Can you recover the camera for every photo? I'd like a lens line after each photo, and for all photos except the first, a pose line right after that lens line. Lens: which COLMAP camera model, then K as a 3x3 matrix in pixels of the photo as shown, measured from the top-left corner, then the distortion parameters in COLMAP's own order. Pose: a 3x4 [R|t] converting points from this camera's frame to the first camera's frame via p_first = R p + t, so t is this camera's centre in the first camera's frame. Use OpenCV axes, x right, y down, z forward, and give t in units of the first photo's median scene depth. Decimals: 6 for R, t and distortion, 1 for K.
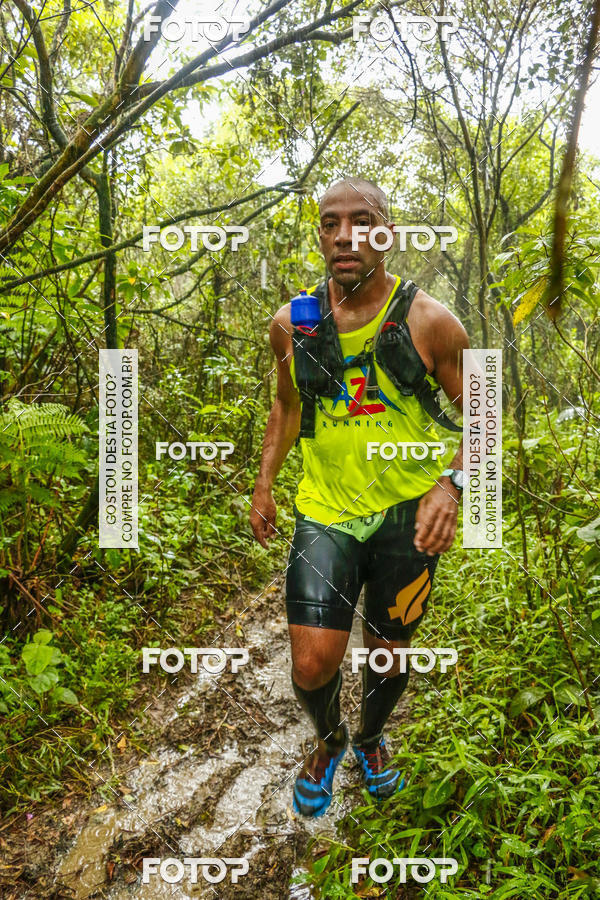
lens RADIAL K [[804.2, 0, 301.0], [0, 804.2, 452.2], [0, 0, 1]] dist [-0.154972, 0.206399]
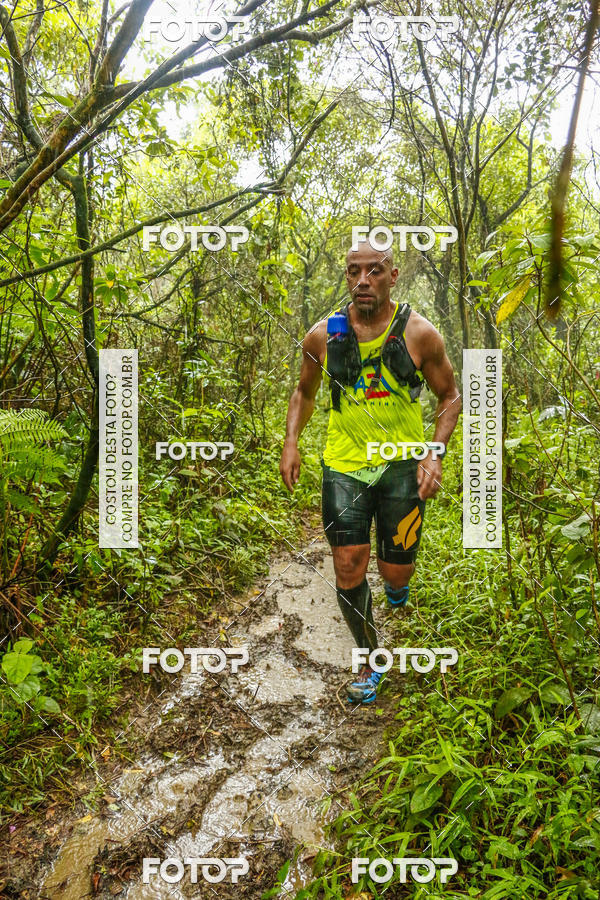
lens RADIAL K [[805.7, 0, 299.7], [0, 805.7, 454.6], [0, 0, 1]] dist [-0.154124, 0.205718]
pose [[0.999682, -0.012678, 0.021792, -0.000478], [0.012665, 0.999920, 0.000701, -0.000643], [-0.021799, -0.000425, 0.999762, 0.003653]]
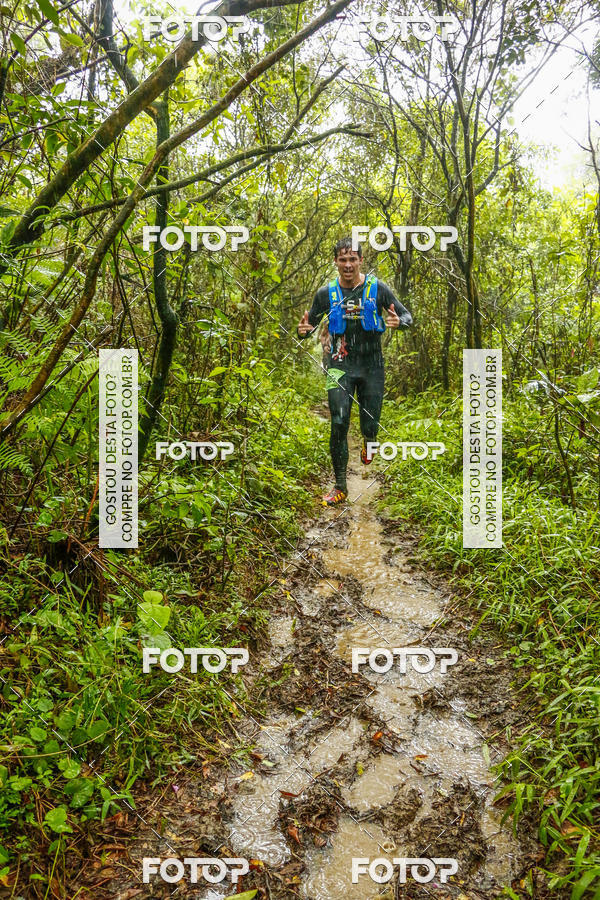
lens RADIAL K [[804.8, 0, 301.9], [0, 804.8, 456.6], [0, 0, 1]] dist [-0.153236, 0.204088]
pose [[0.989755, -0.007296, 0.142591, -0.200260], [0.004875, 0.999838, 0.017317, 0.041472], [-0.142694, -0.016444, 0.989630, 0.051573]]
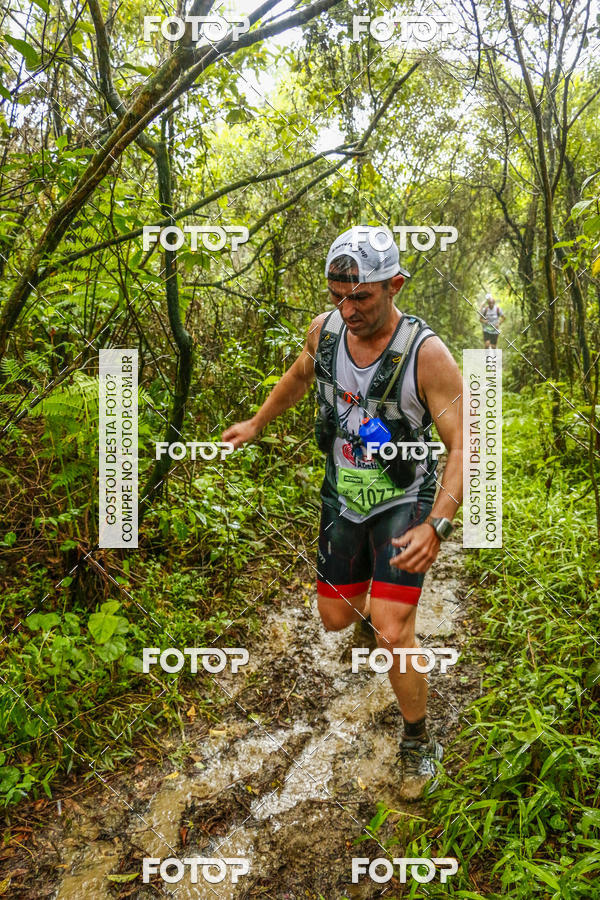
lens RADIAL K [[804.2, 0, 301.0], [0, 804.2, 452.2], [0, 0, 1]] dist [-0.154972, 0.206399]
pose [[0.997039, -0.012763, -0.075832, -0.005406], [0.015152, 0.999404, 0.031020, 0.007057], [0.075391, -0.032077, 0.996638, 0.010970]]
